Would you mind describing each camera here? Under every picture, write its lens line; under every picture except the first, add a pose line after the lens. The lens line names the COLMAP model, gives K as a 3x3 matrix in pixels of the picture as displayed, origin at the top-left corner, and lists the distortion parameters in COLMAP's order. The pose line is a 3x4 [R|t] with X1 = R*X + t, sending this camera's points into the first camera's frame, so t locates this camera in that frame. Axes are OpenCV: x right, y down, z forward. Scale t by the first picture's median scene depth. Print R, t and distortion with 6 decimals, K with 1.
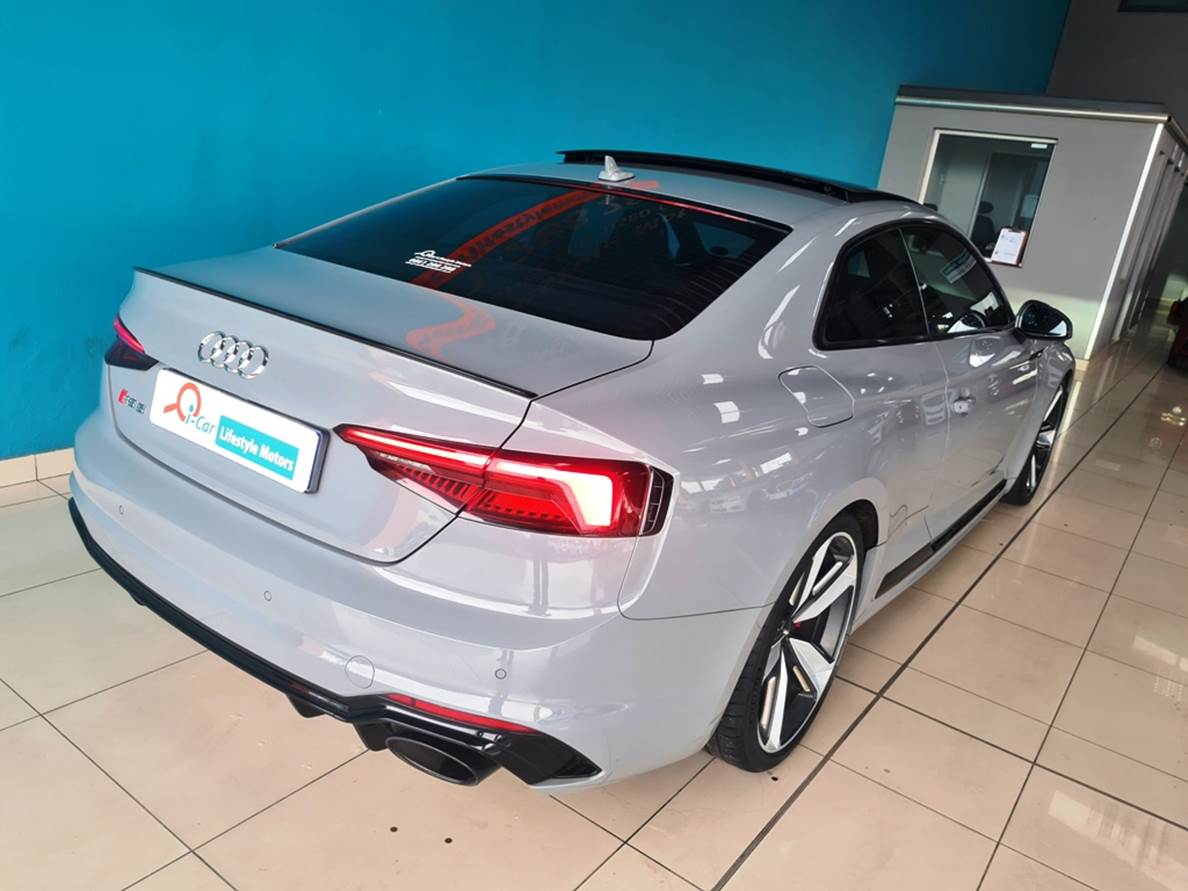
lens RADIAL K [[899.6, 0, 592.6], [0, 899.6, 450.7], [0, 0, 1]] dist [0.052650, -0.045323]
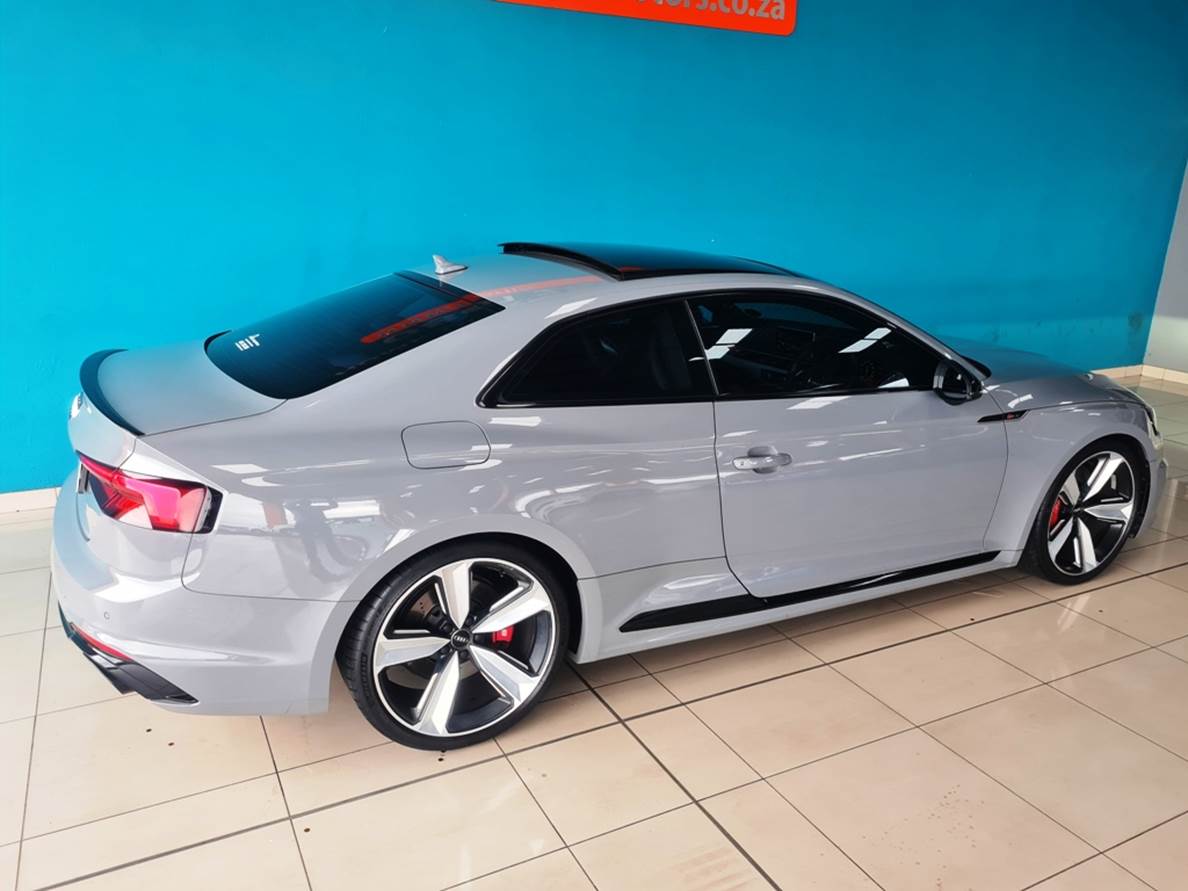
lens RADIAL K [[899.6, 0, 592.6], [0, 899.6, 450.7], [0, 0, 1]] dist [0.052650, -0.045323]
pose [[0.897157, 0.031158, -0.440612, 1.036104], [-0.058098, 0.997167, -0.047781, -0.004202], [0.437875, 0.068465, 0.896425, -0.027162]]
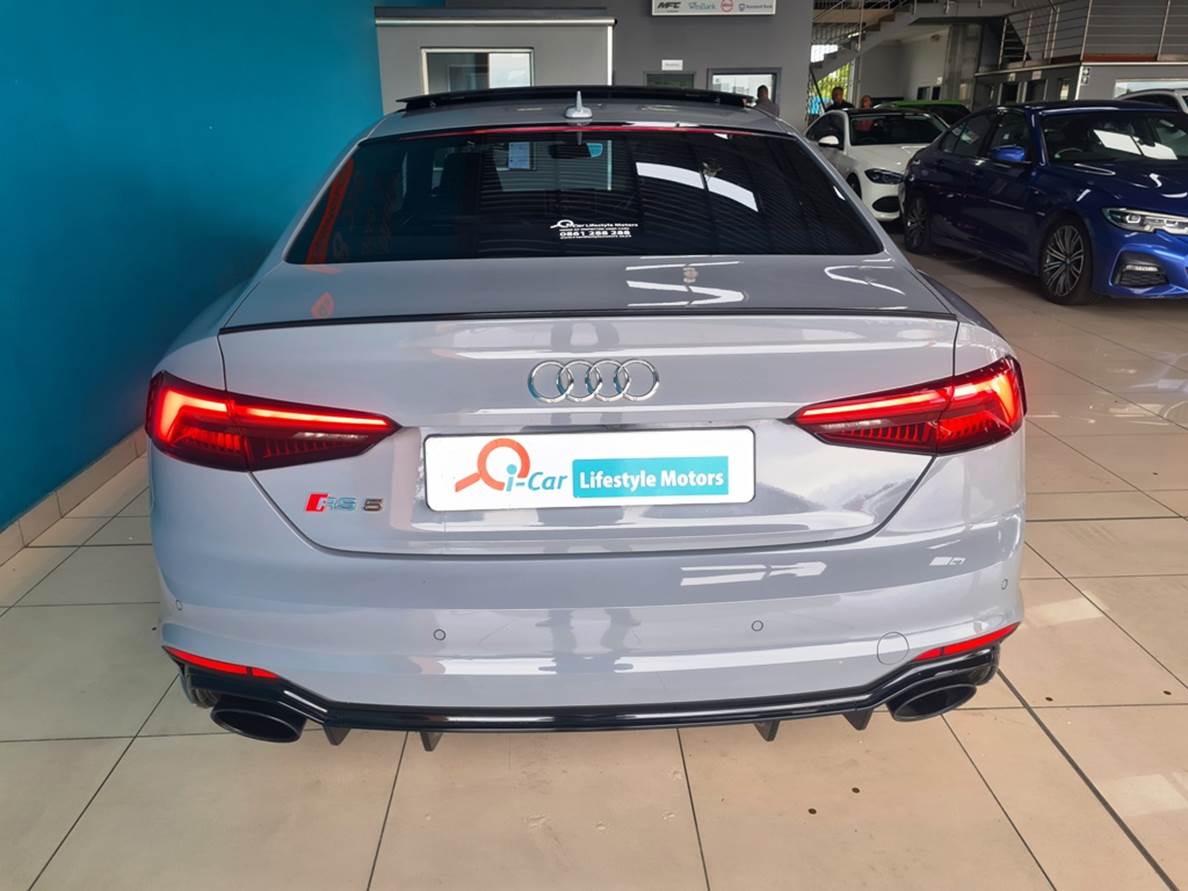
lens RADIAL K [[899.6, 0, 592.6], [0, 899.6, 450.7], [0, 0, 1]] dist [0.052650, -0.045323]
pose [[0.775911, -0.331538, 0.536698, -0.786223], [0.293458, 0.942800, 0.158147, -0.161332], [-0.558431, 0.034790, 0.828821, 0.315036]]
